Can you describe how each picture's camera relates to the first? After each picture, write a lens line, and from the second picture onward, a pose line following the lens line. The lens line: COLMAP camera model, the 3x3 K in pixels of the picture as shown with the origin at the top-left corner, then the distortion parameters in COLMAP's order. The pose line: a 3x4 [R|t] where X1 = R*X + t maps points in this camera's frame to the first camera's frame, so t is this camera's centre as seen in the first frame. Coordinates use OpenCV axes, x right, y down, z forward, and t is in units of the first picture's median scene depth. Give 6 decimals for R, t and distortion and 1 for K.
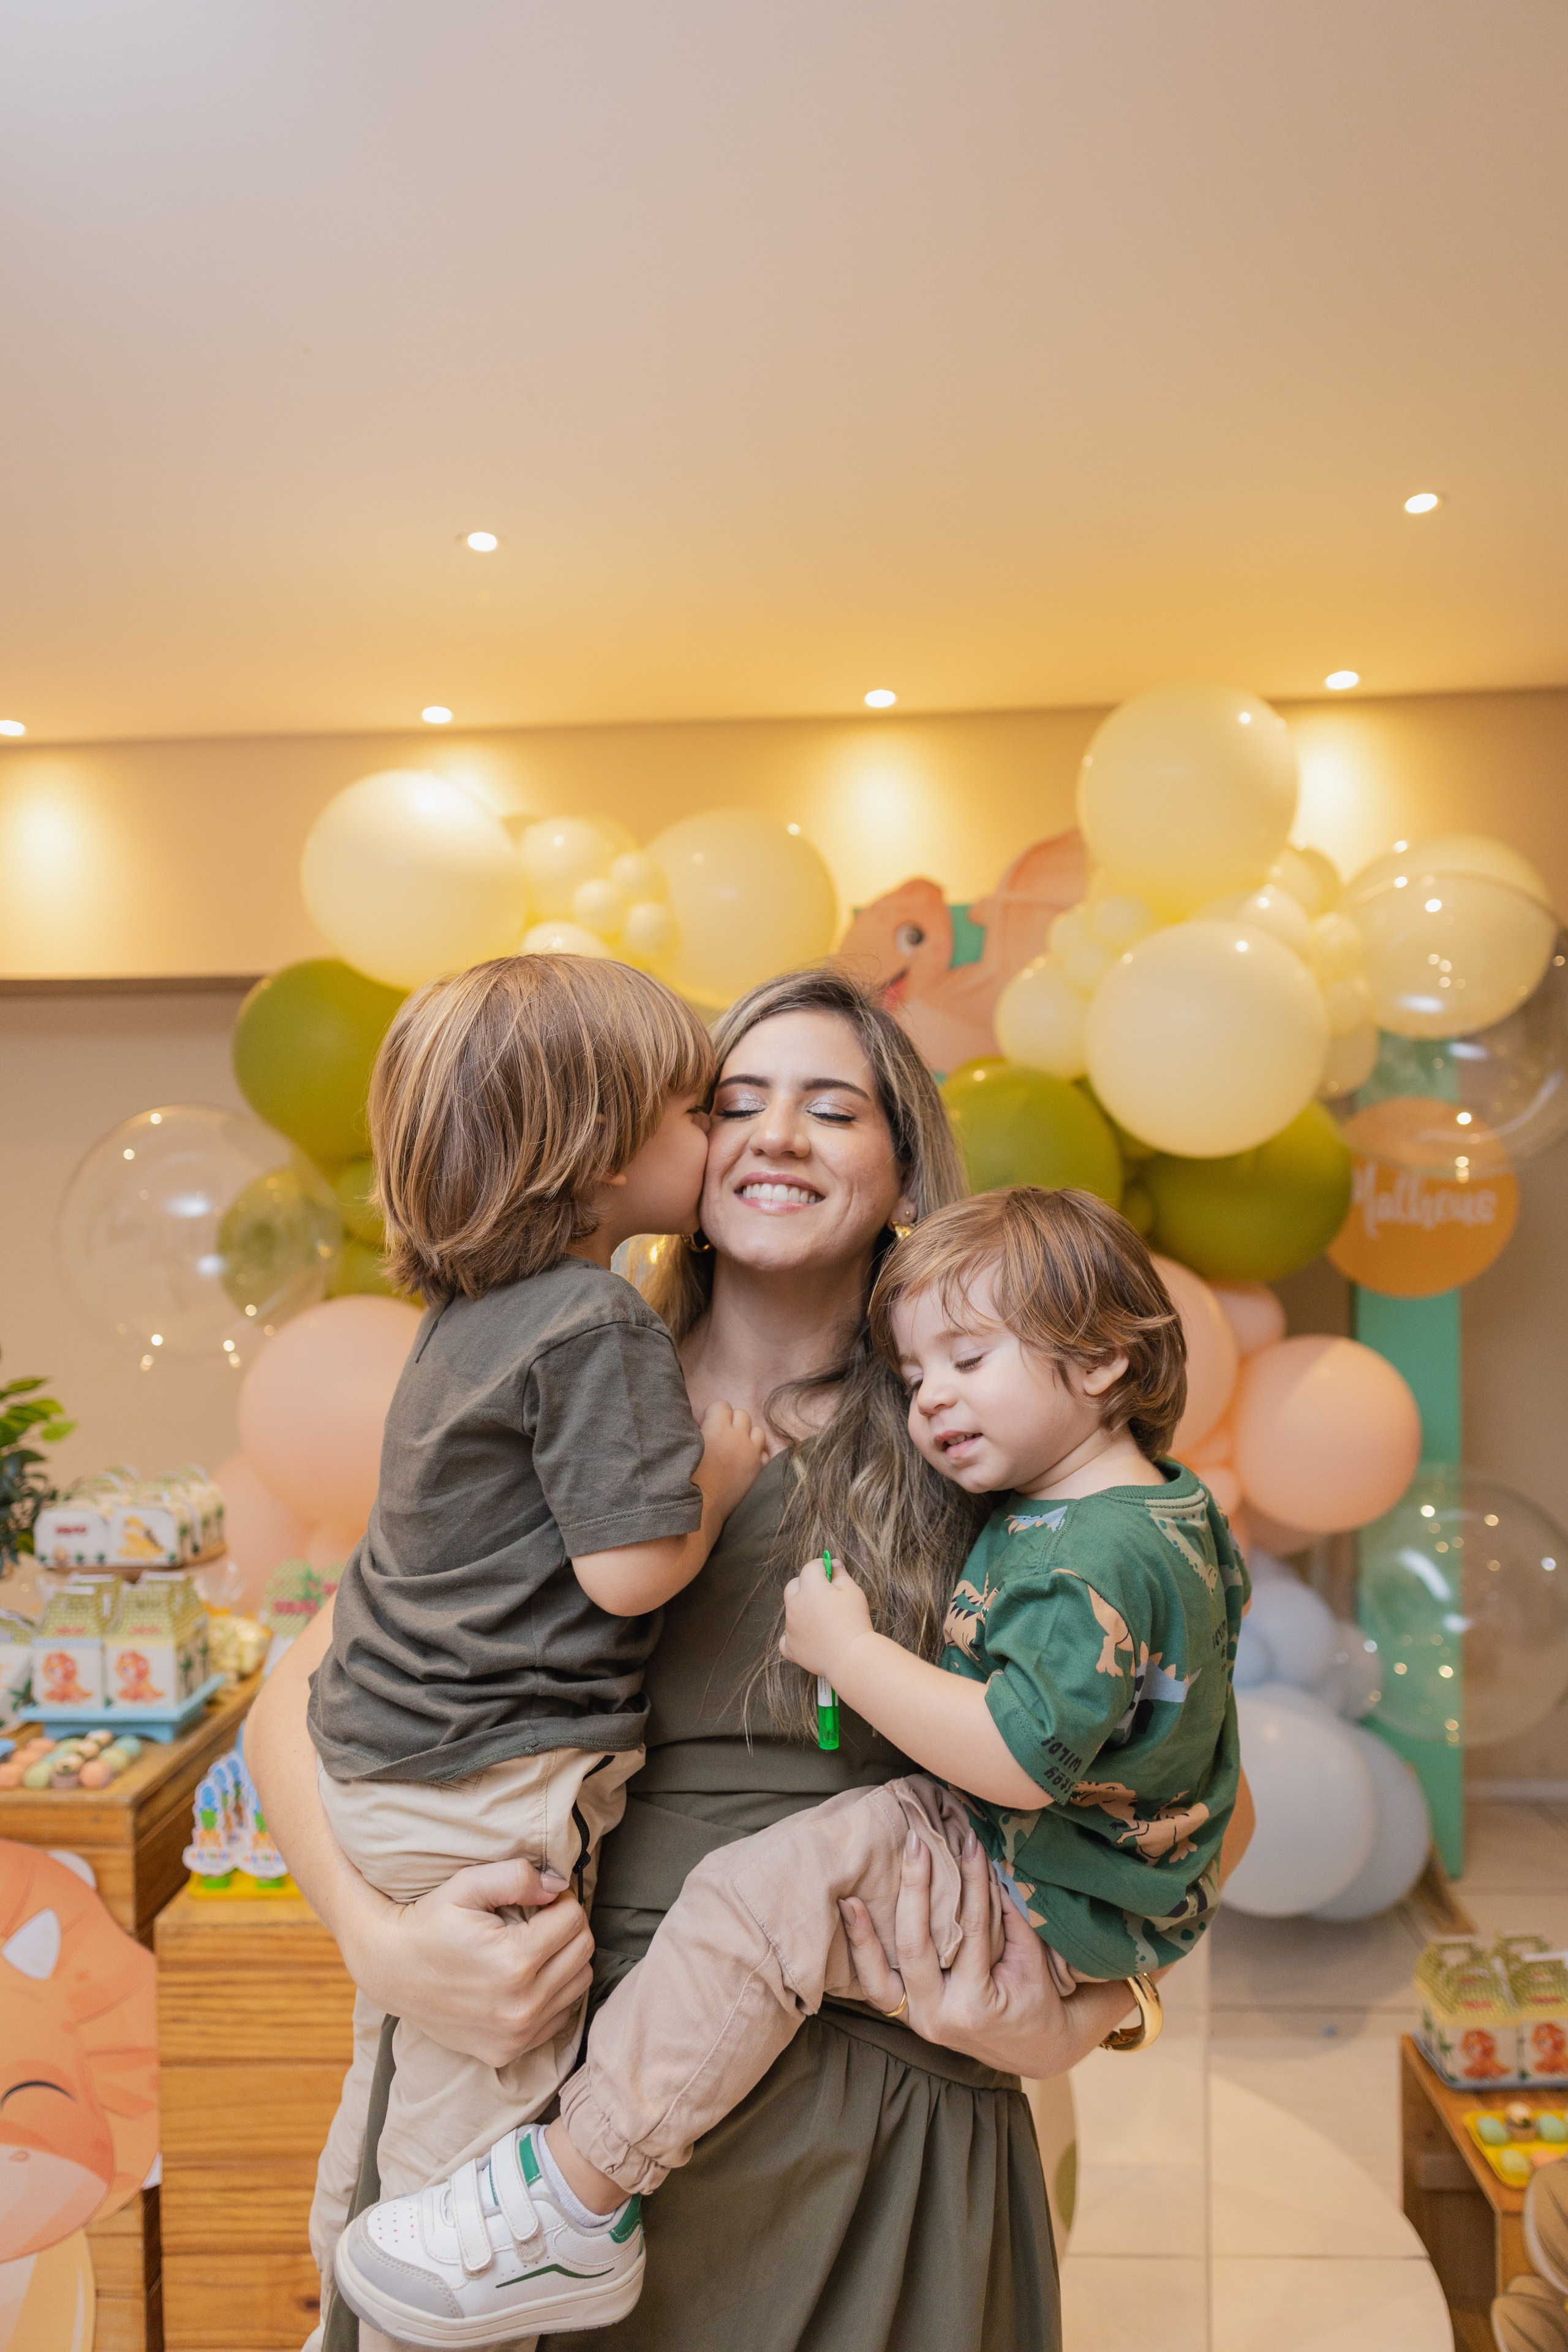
lens RADIAL K [[1592.0, 0, 790.0], [0, 1592.0, 1180.4], [0, 0, 1]] dist [0.006191, -0.014968]
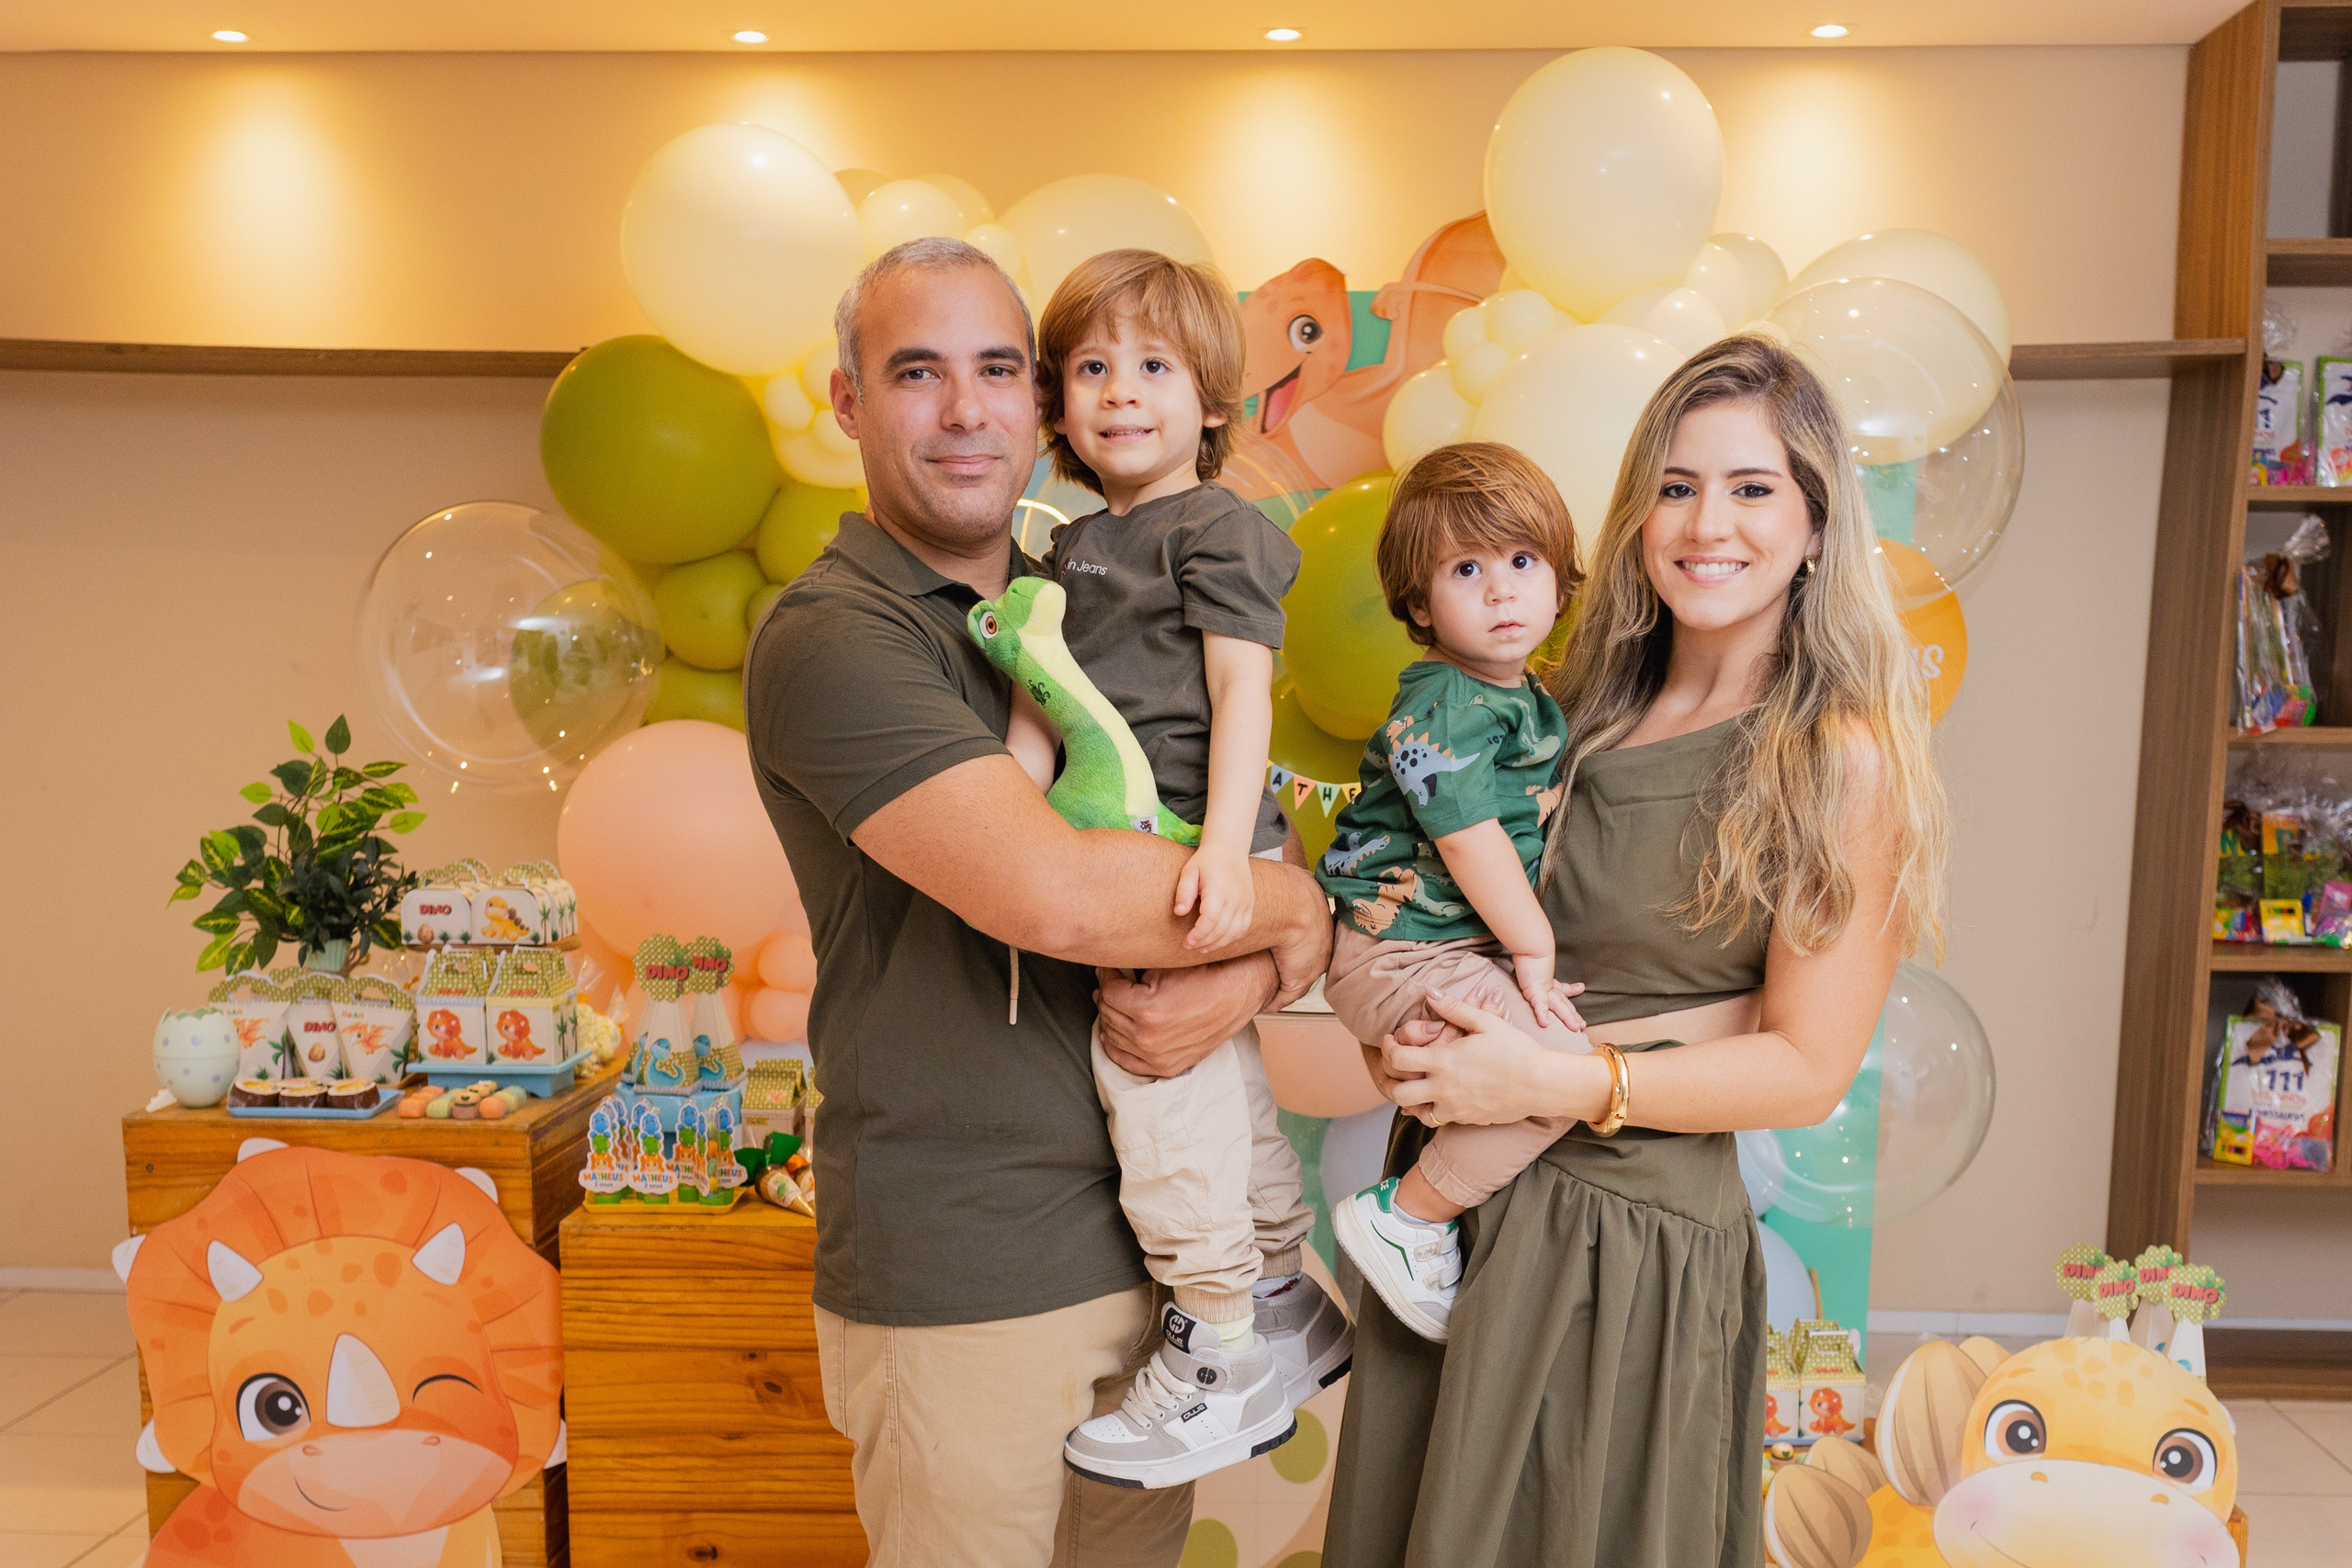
lens RADIAL K [[2344.7, 0, 1236.0], [0, 2344.7, 1033.4], [0, 0, 1]] dist [-0.000331, 0.003141]
pose [[0.999520, 0.023936, 0.019670, 0.037606], [-0.026559, 0.988891, 0.146252, 0.069604], [-0.015951, -0.146704, 0.989052, -0.550821]]
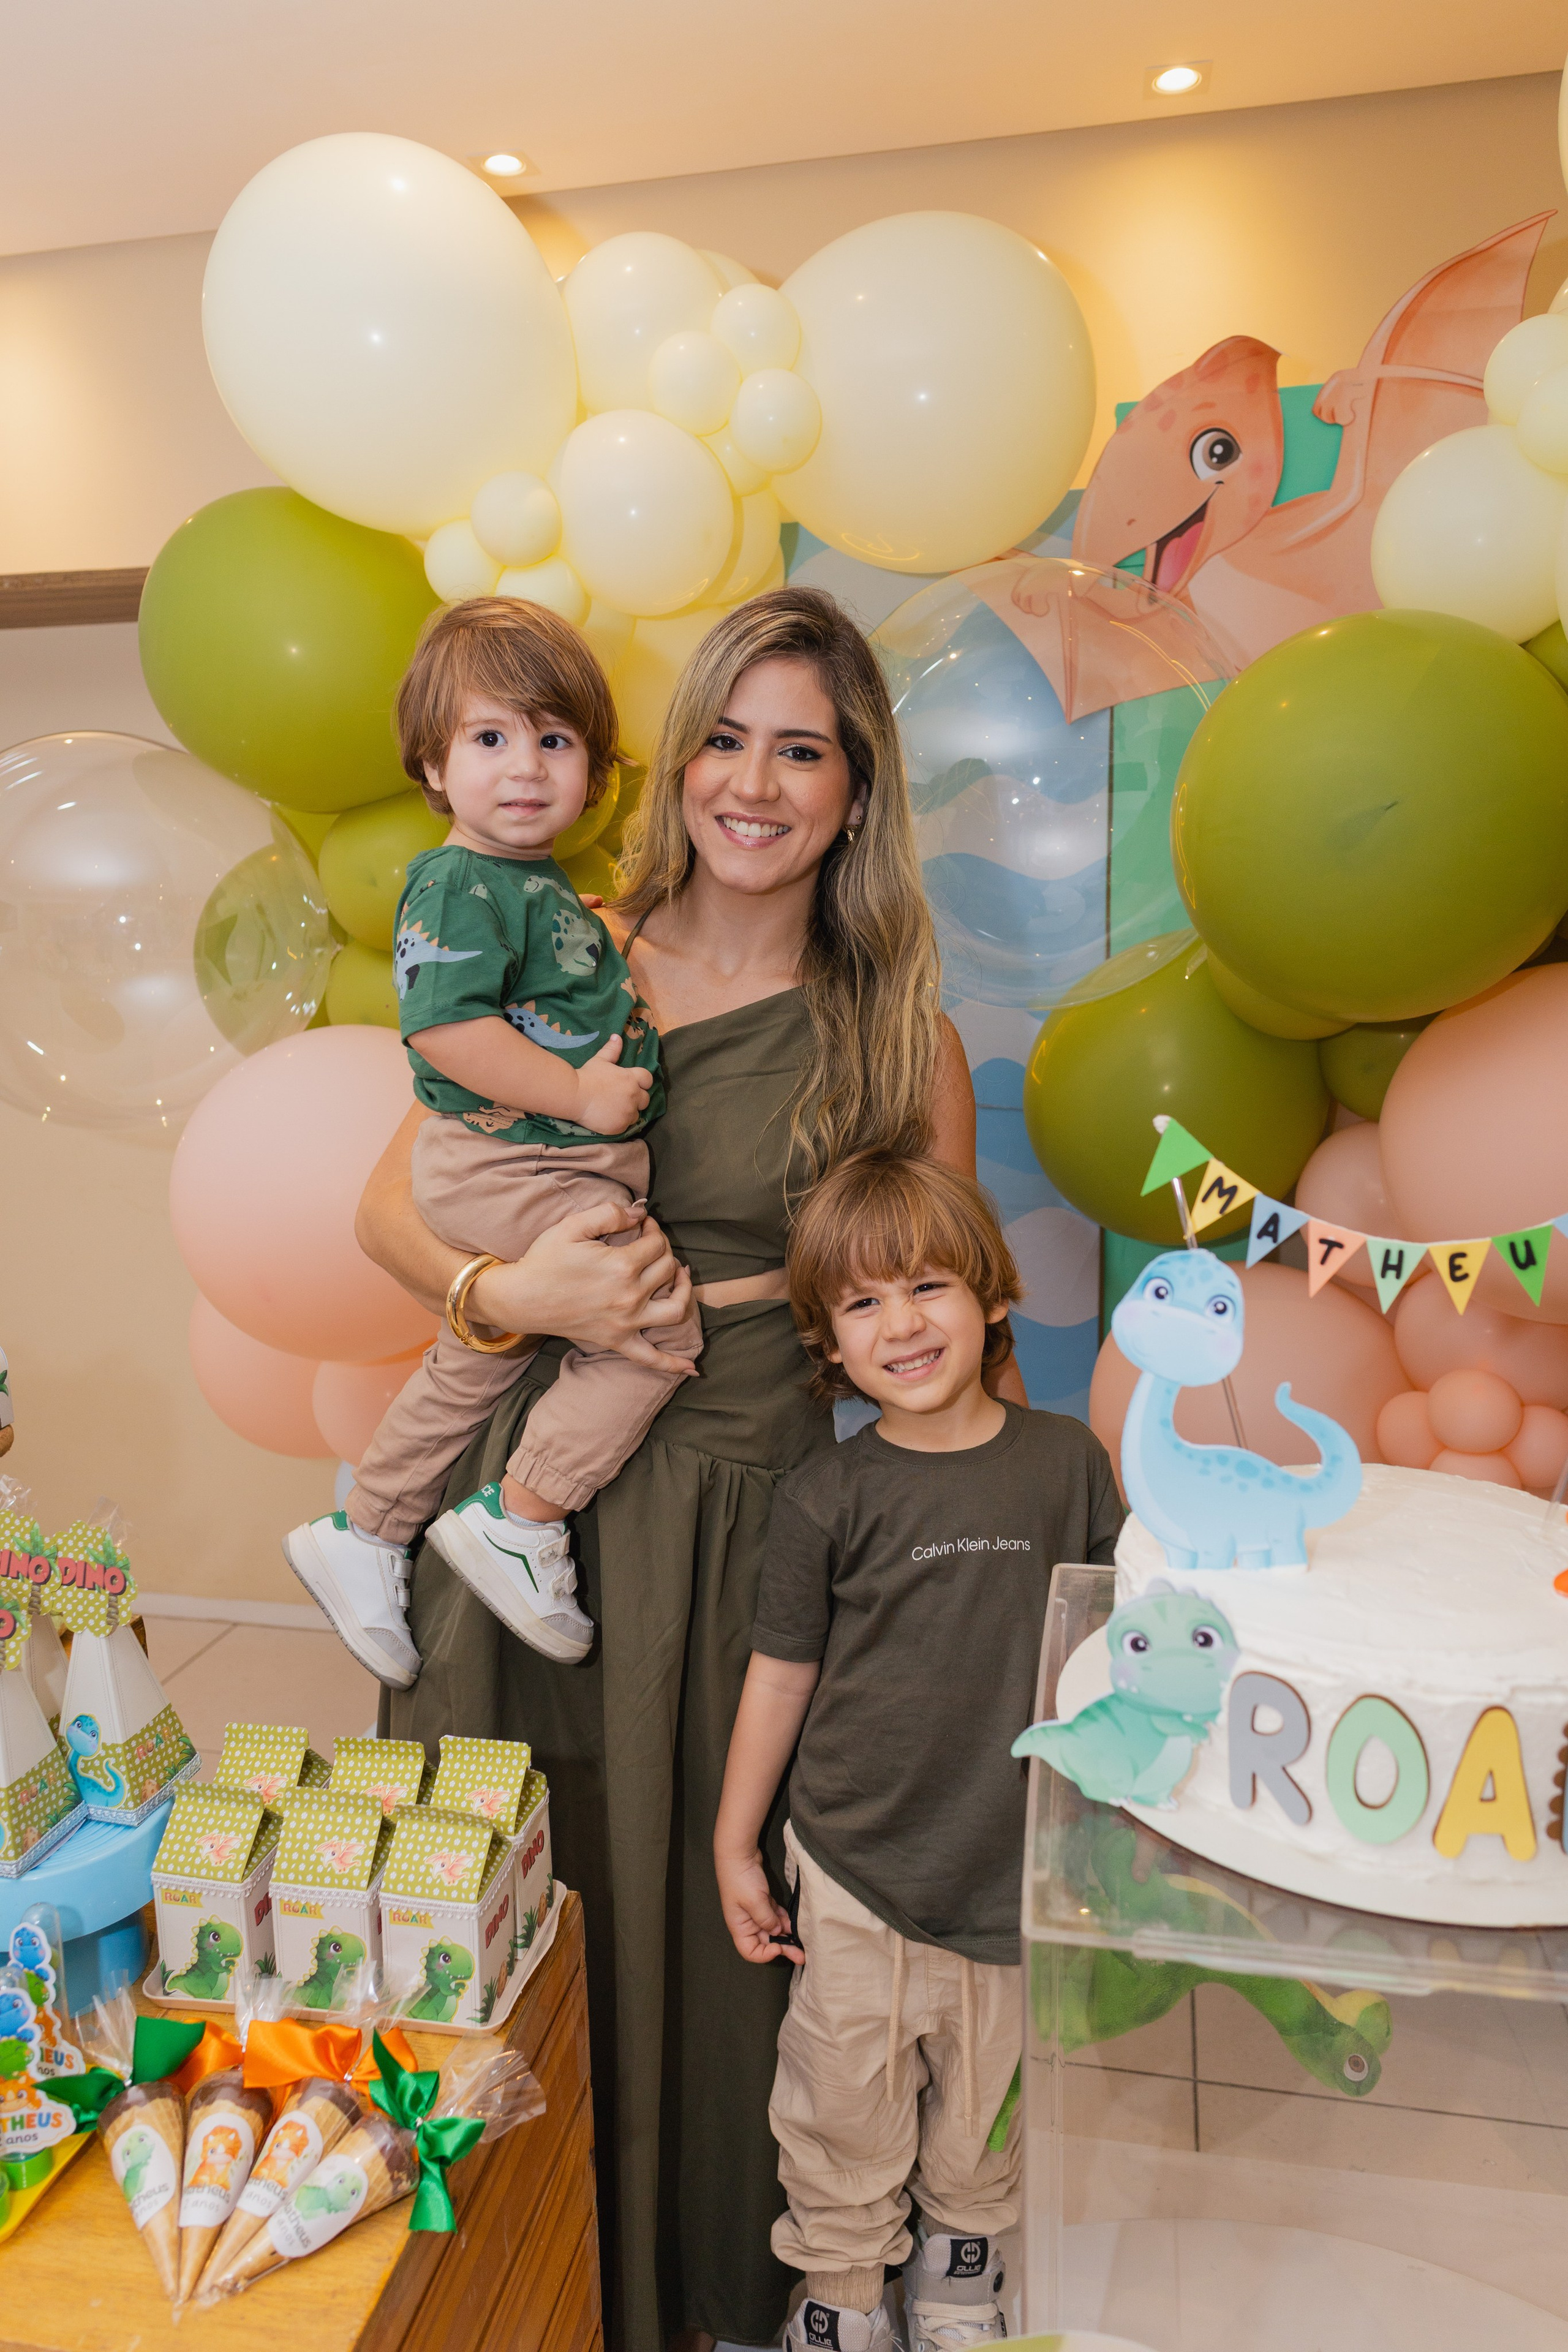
lens RADIAL K [[1597.6, 0, 797.8], [0, 1597.6, 1166.5], [0, 0, 1]] dist [0.008817, -0.005848]
pose [[0.988297, 0.023077, -0.150784, 0.027611], [0.000763, 0.987730, 0.156168, 0.041210], [0.152538, -0.154455, 0.976154, 0.552894]]
